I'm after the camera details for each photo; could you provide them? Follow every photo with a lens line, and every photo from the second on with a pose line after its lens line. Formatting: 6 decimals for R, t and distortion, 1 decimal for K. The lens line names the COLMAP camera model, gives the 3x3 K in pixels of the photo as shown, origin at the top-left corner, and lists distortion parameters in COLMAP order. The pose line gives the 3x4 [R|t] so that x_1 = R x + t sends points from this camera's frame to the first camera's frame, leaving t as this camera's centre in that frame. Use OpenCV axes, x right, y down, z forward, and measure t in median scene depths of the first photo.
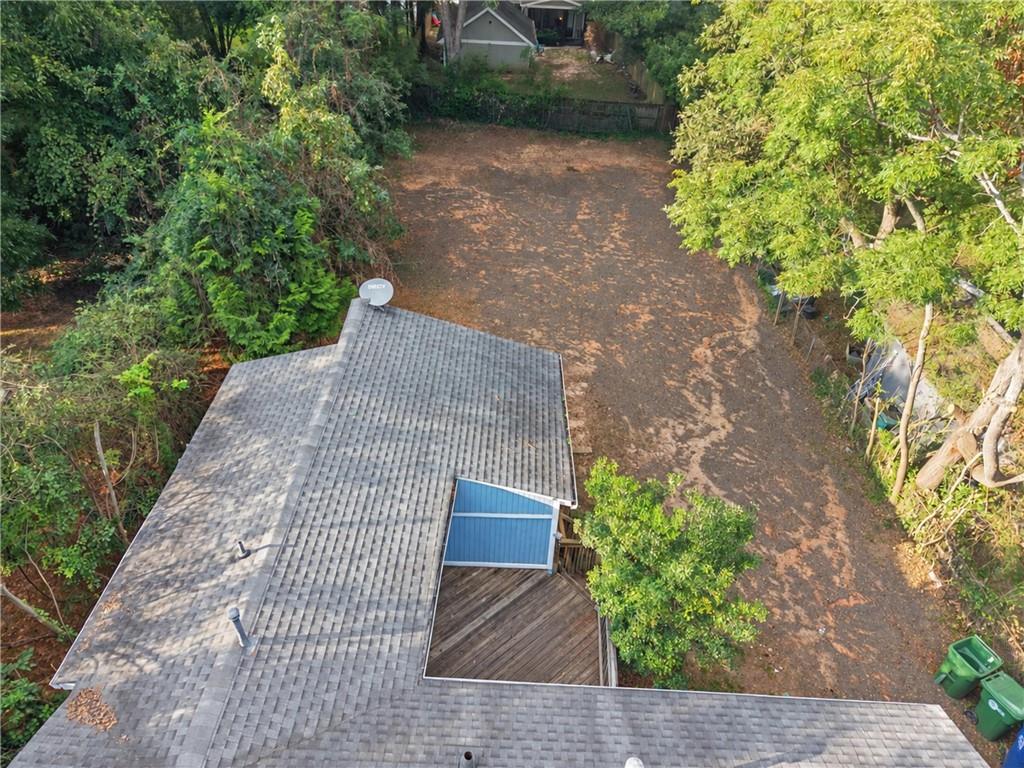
lens RADIAL K [[666.3, 0, 512.0], [0, 666.3, 384.0], [0, 0, 1]] dist [0.007319, -0.001320]
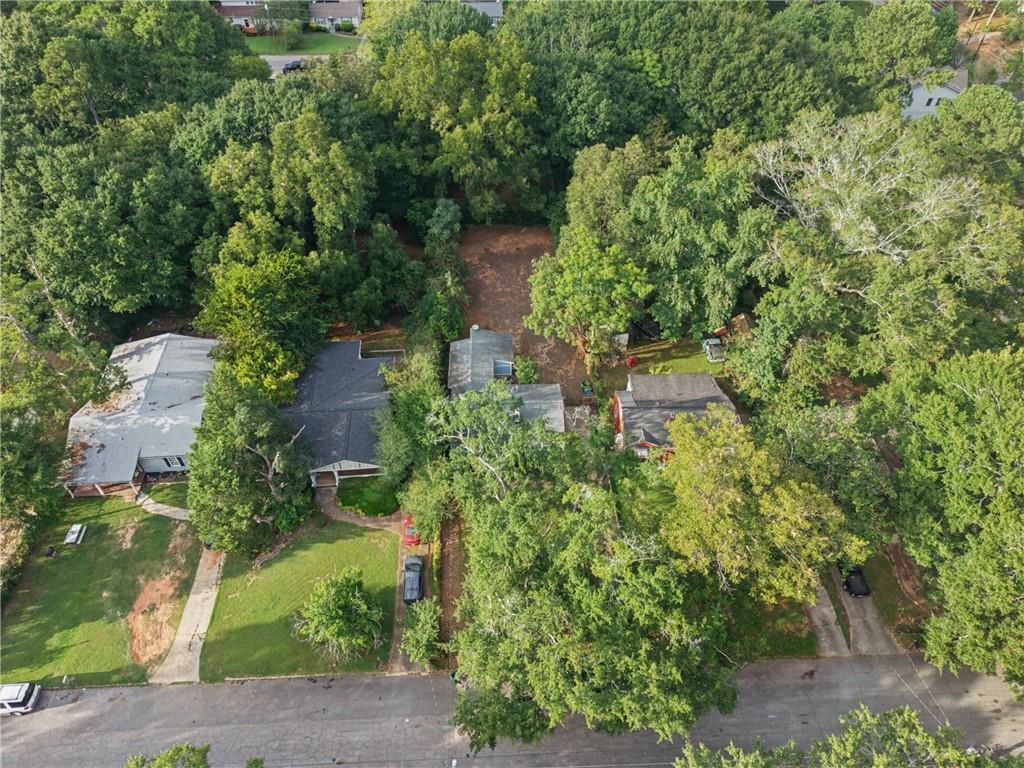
lens RADIAL K [[666.3, 0, 512.0], [0, 666.3, 384.0], [0, 0, 1]] dist [0.007319, -0.001320]
pose [[0.997141, -0.075556, -0.001301, 0.064462], [0.074783, 0.984170, 0.160674, -0.533904], [-0.010859, -0.160312, 0.987007, -4.434095]]
